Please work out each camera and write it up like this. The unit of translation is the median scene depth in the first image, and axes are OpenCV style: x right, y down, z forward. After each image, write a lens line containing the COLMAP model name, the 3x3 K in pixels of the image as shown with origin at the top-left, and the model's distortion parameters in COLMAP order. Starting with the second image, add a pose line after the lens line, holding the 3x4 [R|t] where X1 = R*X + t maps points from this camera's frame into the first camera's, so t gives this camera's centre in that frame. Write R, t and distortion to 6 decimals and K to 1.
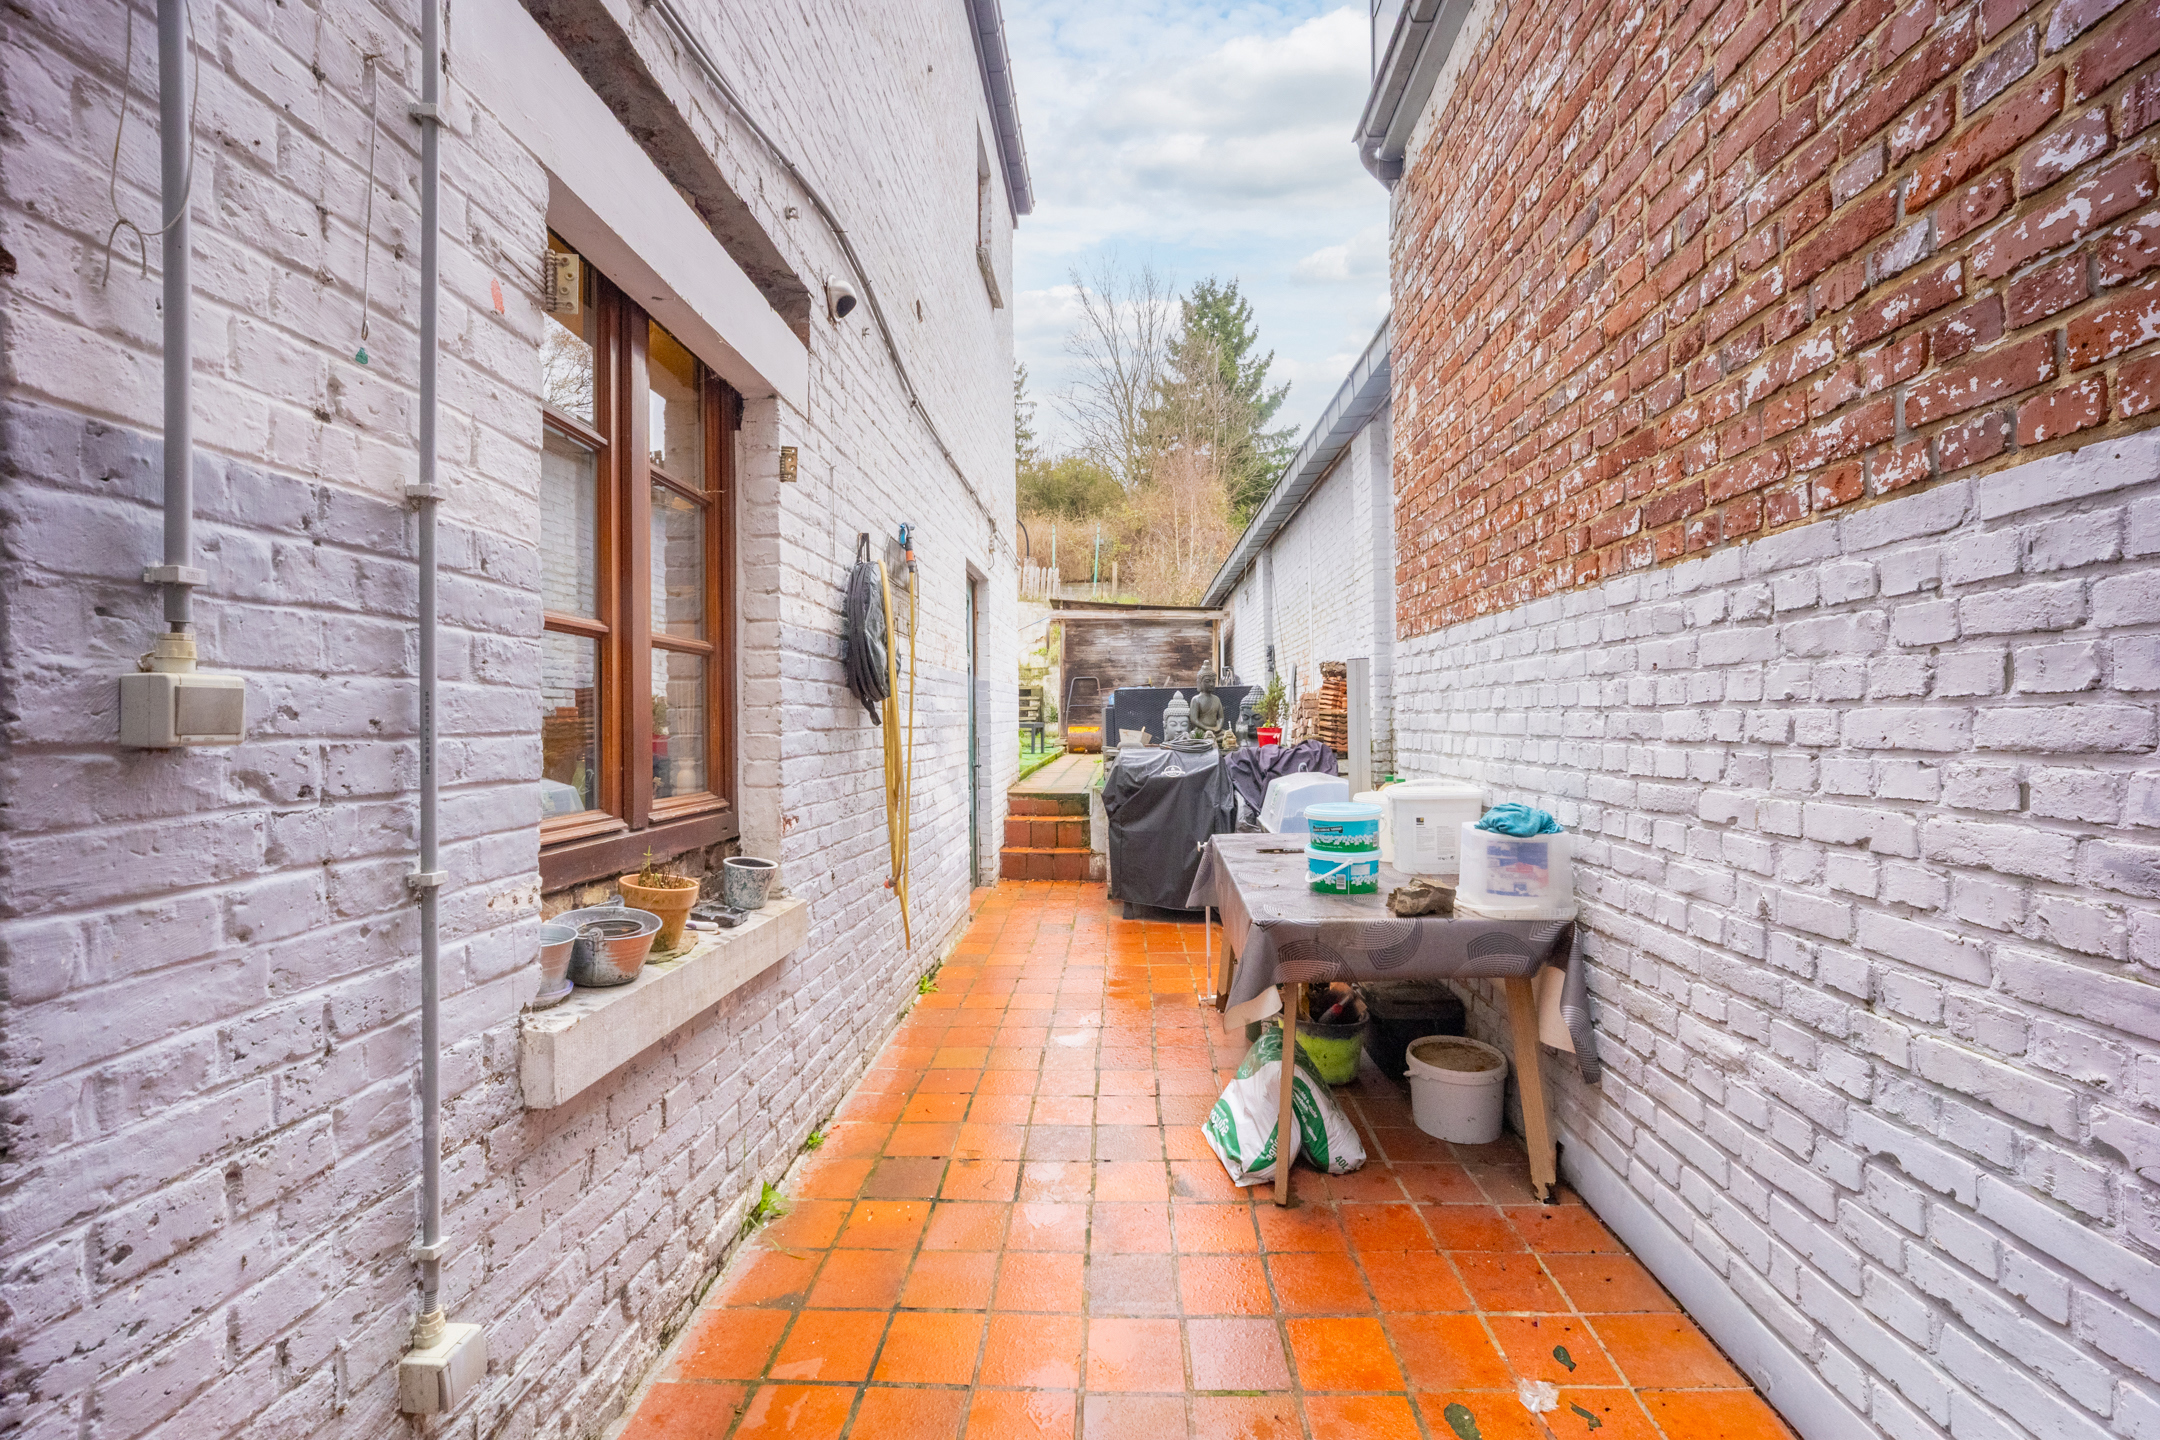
lens RADIAL K [[849.9, 0, 1085.8], [0, 849.9, 723.0], [0, 0, 1]] dist [-0.000289, 0.001512]
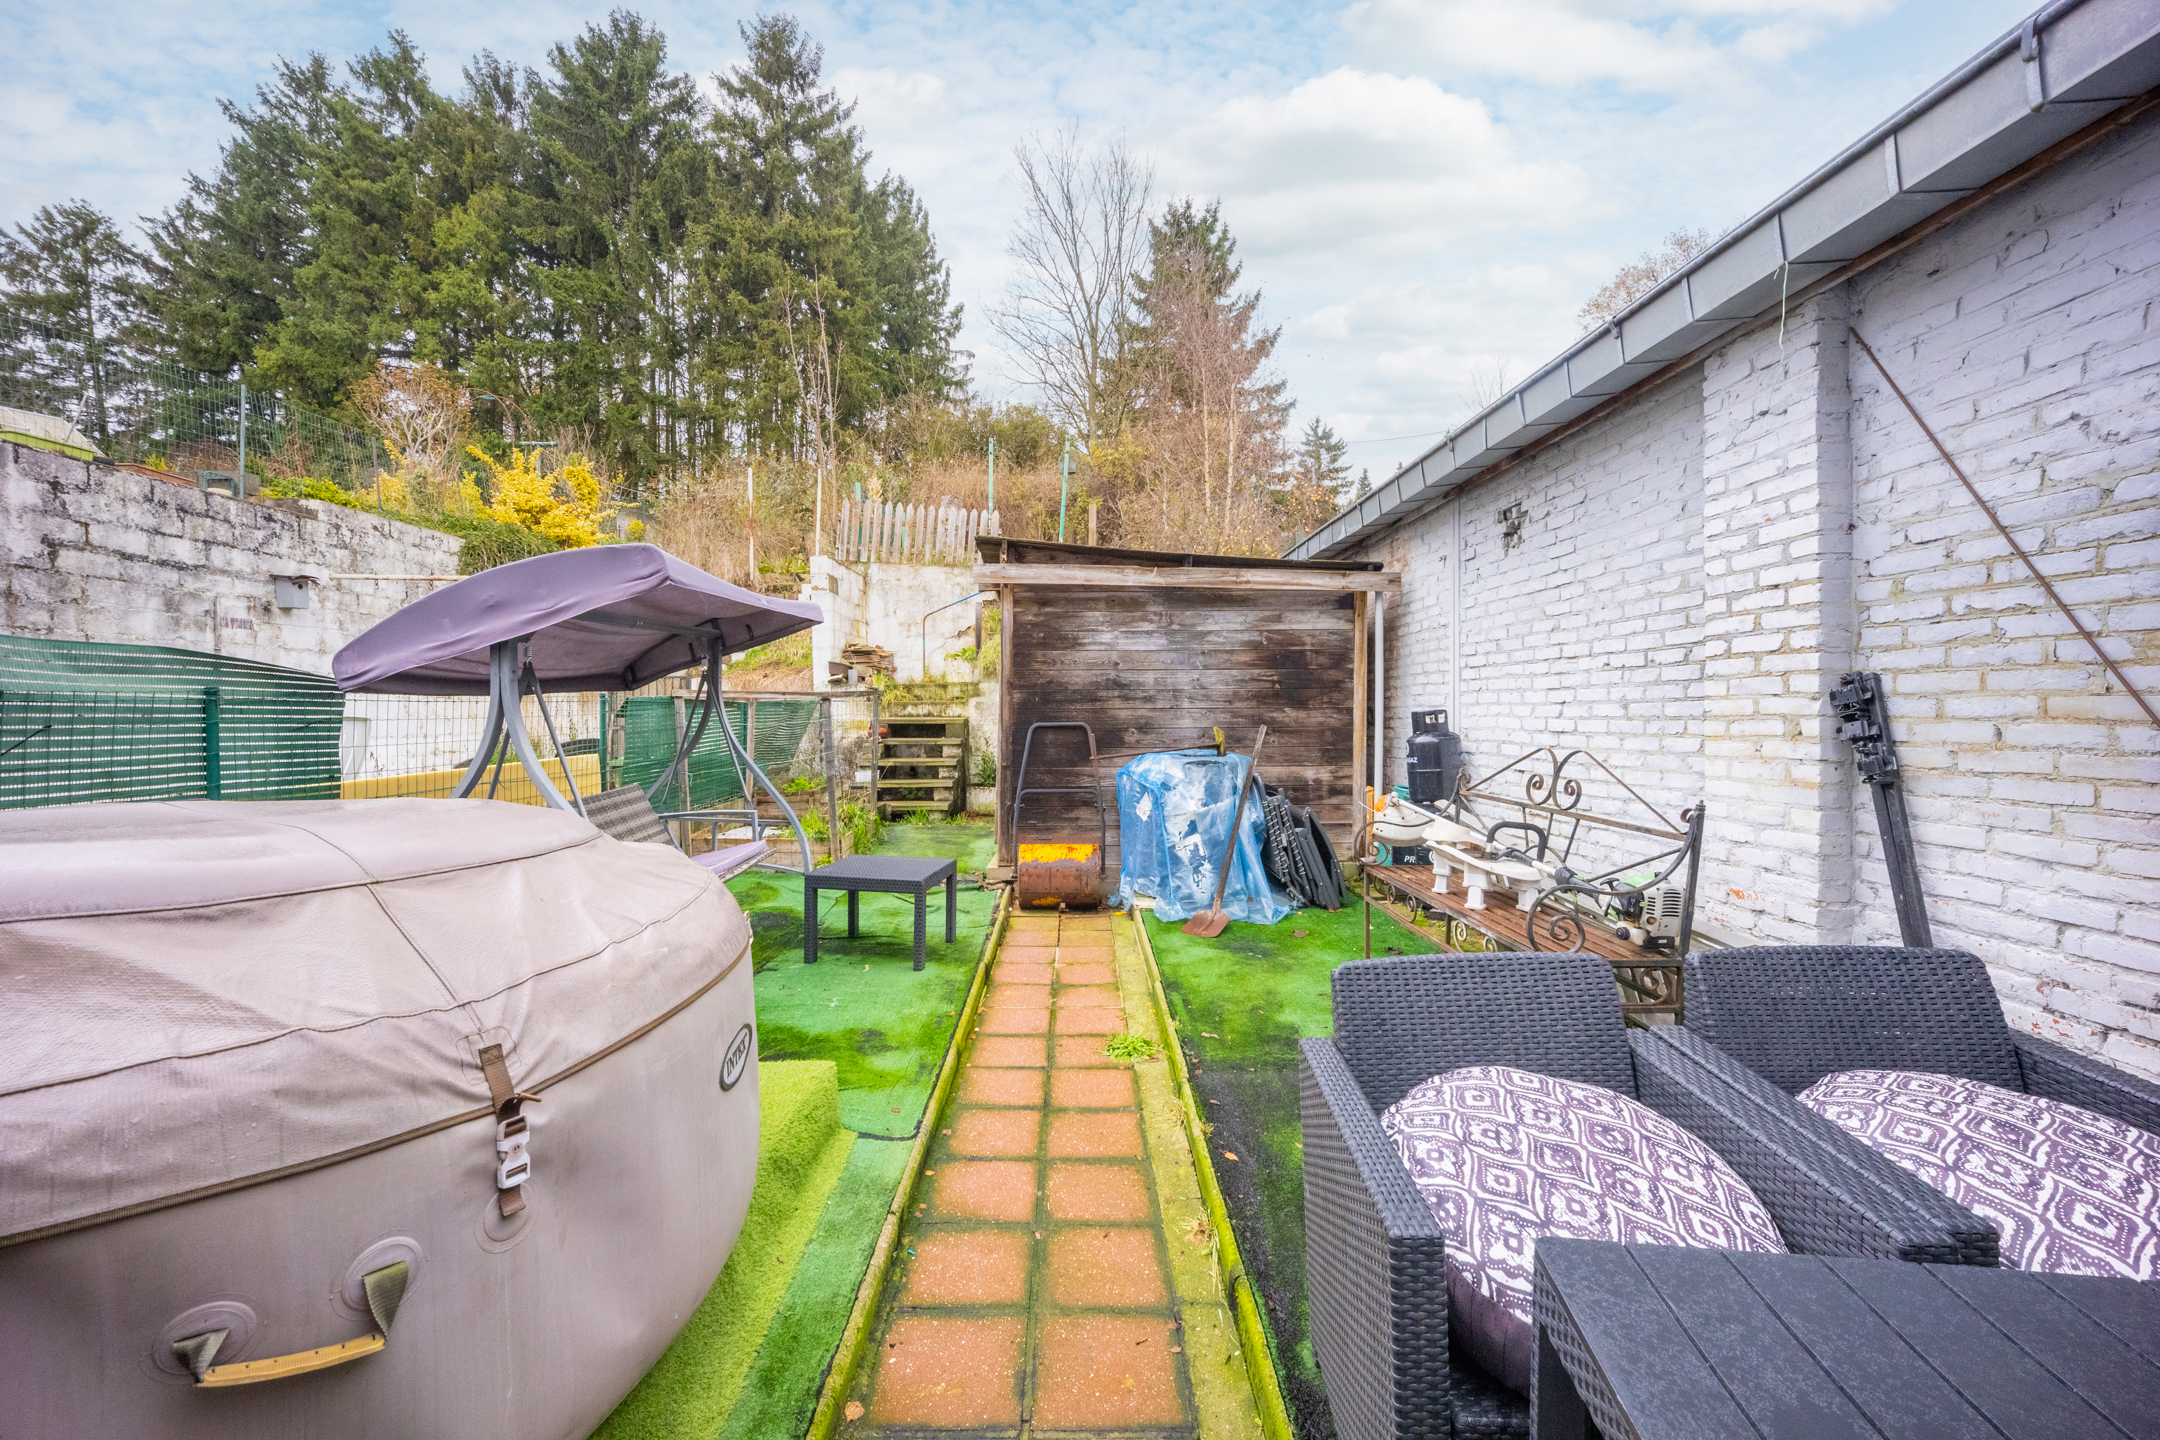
lens RADIAL K [[849.9, 0, 1081.6], [0, 849.9, 708.5], [0, 0, 1]] dist [-0.000289, 0.001512]
pose [[0.997895, 0.008292, 0.064314, -0.013635], [-0.007862, 0.999945, -0.006942, -0.046679], [-0.064368, 0.006422, 0.997906, 0.461546]]
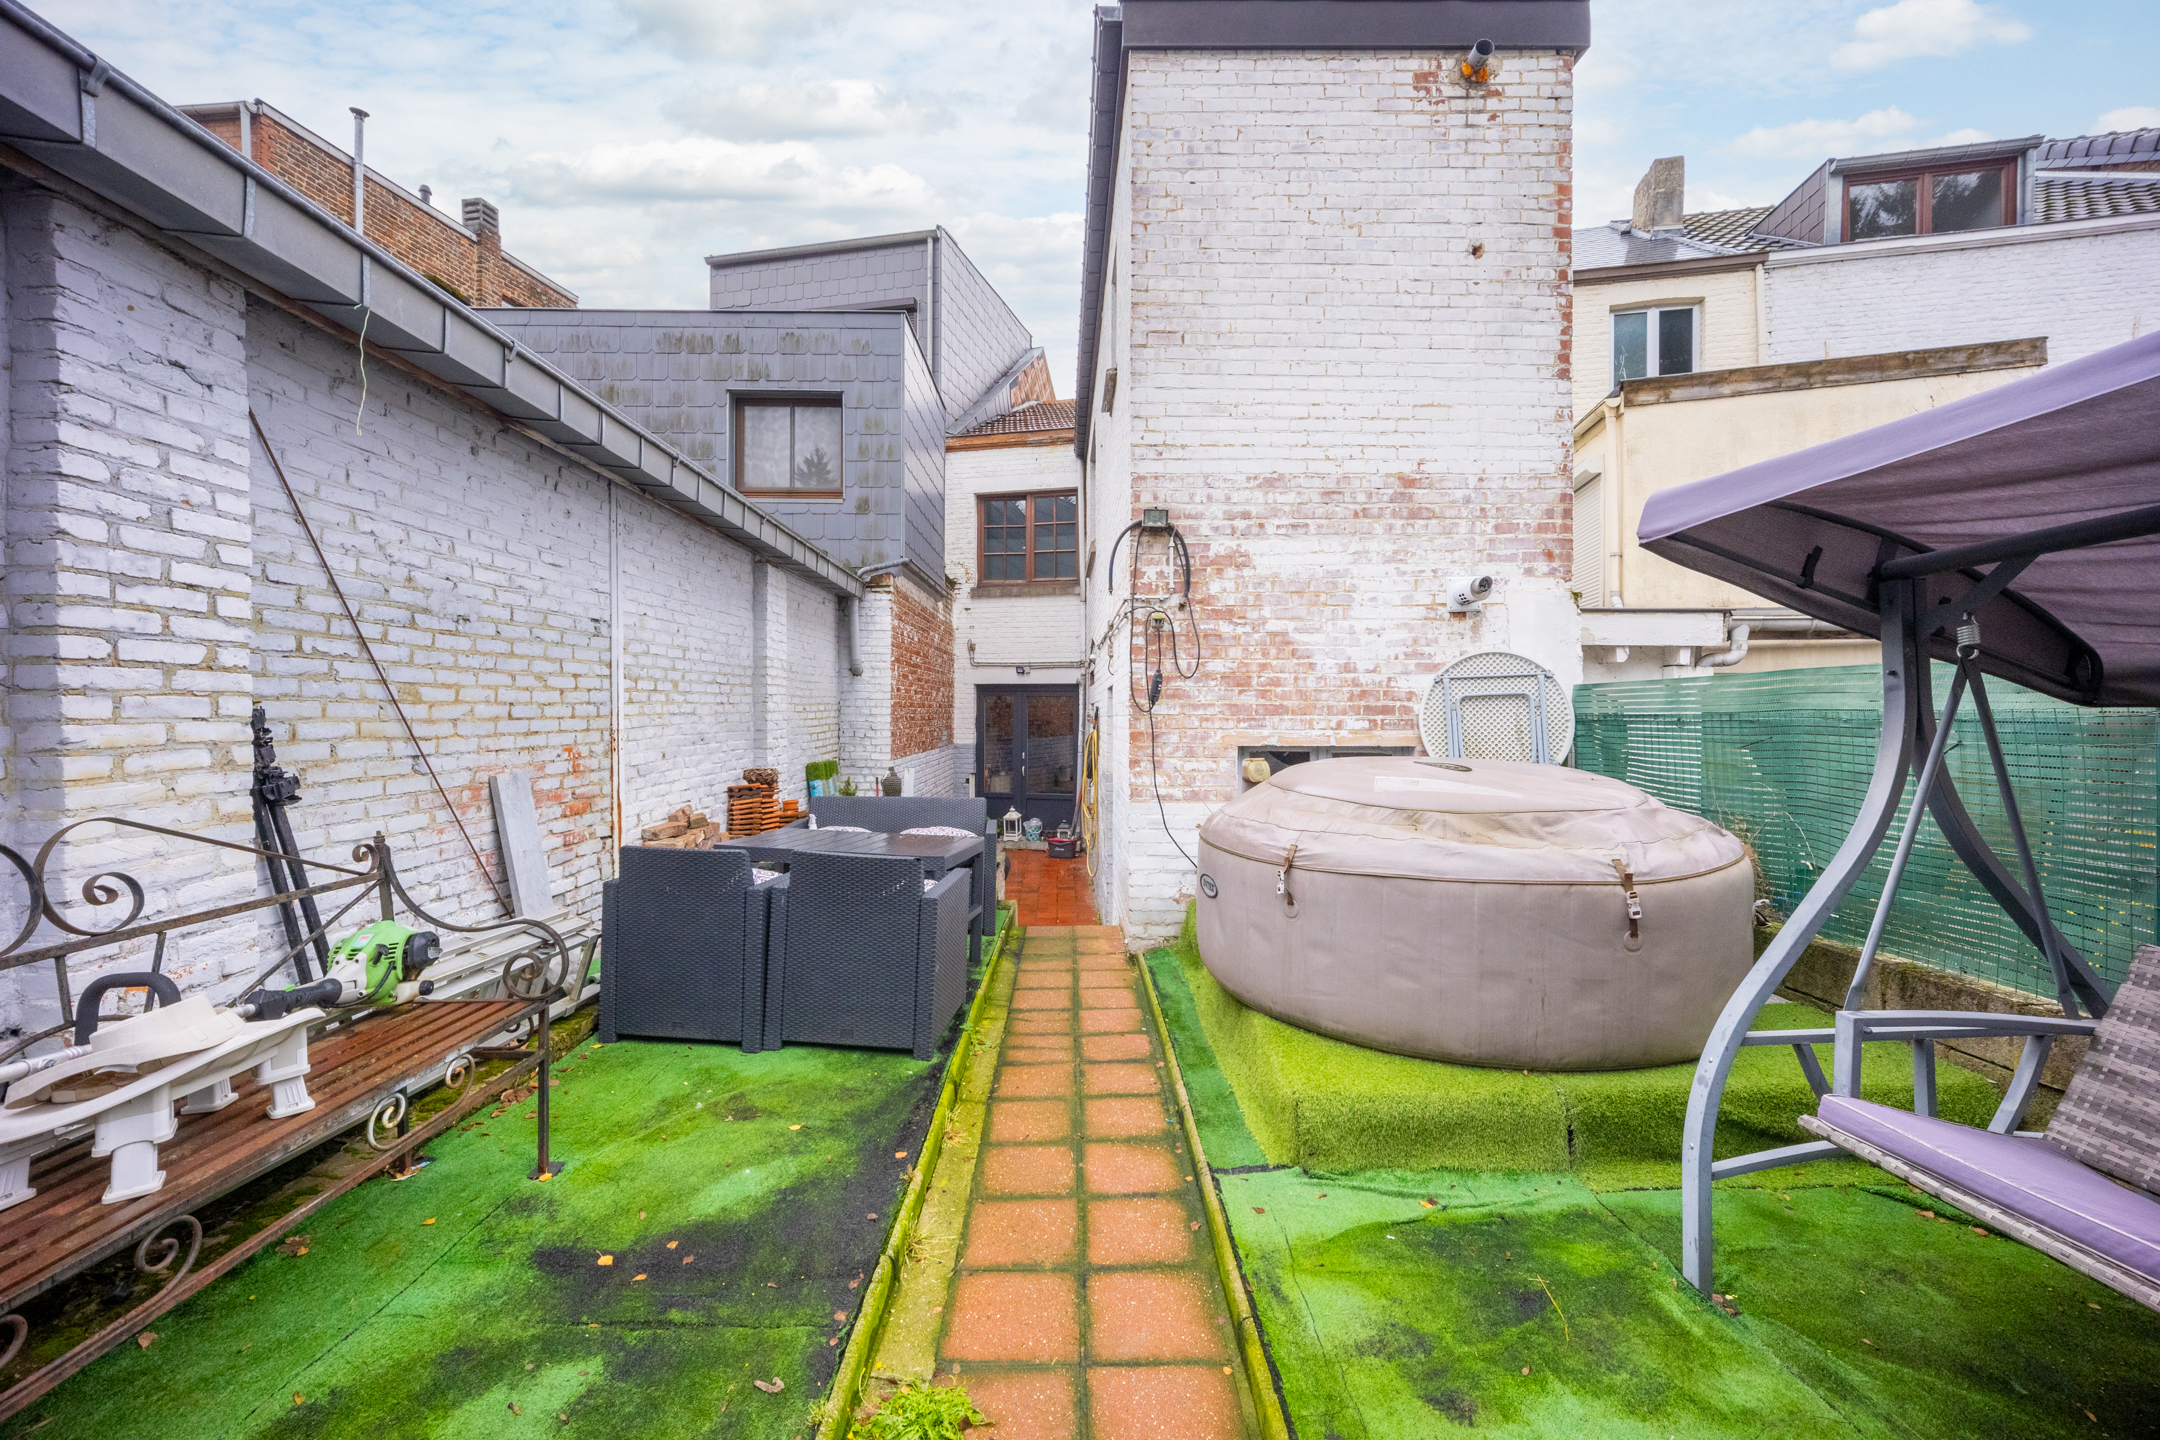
lens RADIAL K [[849.9, 0, 1078.8], [0, 849.9, 713.0], [0, 0, 1]] dist [-0.000289, 0.001512]
pose [[-0.997846, 0.012003, -0.064494, -0.002029], [0.011770, 0.999923, 0.003997, -0.051050], [0.064537, 0.003229, -0.997910, 0.745305]]
